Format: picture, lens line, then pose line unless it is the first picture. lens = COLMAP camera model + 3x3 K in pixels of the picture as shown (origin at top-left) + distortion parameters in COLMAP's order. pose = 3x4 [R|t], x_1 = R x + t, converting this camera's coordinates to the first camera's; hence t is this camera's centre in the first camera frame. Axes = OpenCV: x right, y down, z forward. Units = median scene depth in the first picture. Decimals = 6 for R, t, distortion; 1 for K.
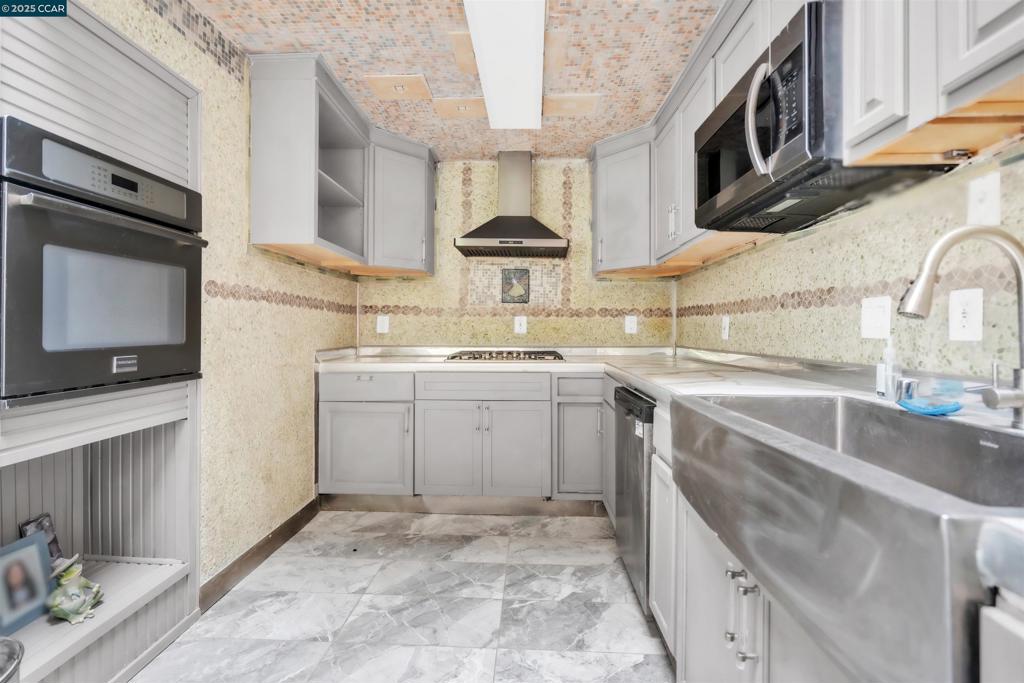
lens RADIAL K [[463.9, 0, 510.9], [0, 463.9, 331.8], [0, 0, 1]] dist [-0.005142, 0.001459]
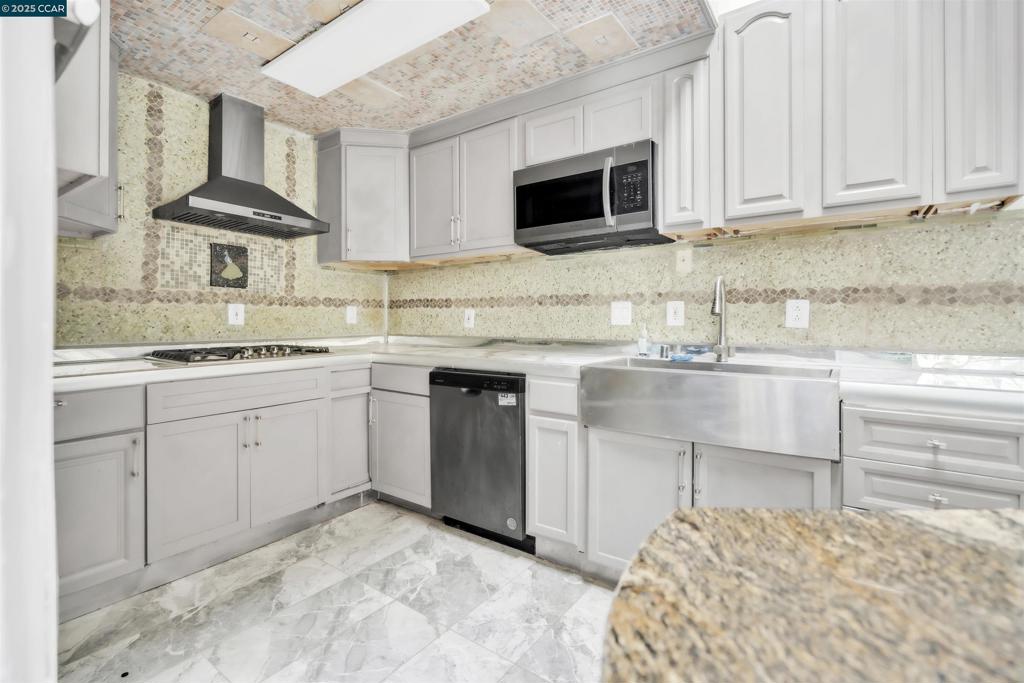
lens RADIAL K [[463.9, 0, 510.4], [0, 463.9, 325.7], [0, 0, 1]] dist [-0.005142, 0.001459]
pose [[0.548274, -0.015833, 0.836149, -0.485074], [0.005331, 0.999867, 0.015438, -0.006620], [-0.836282, -0.004007, 0.548285, 0.190195]]
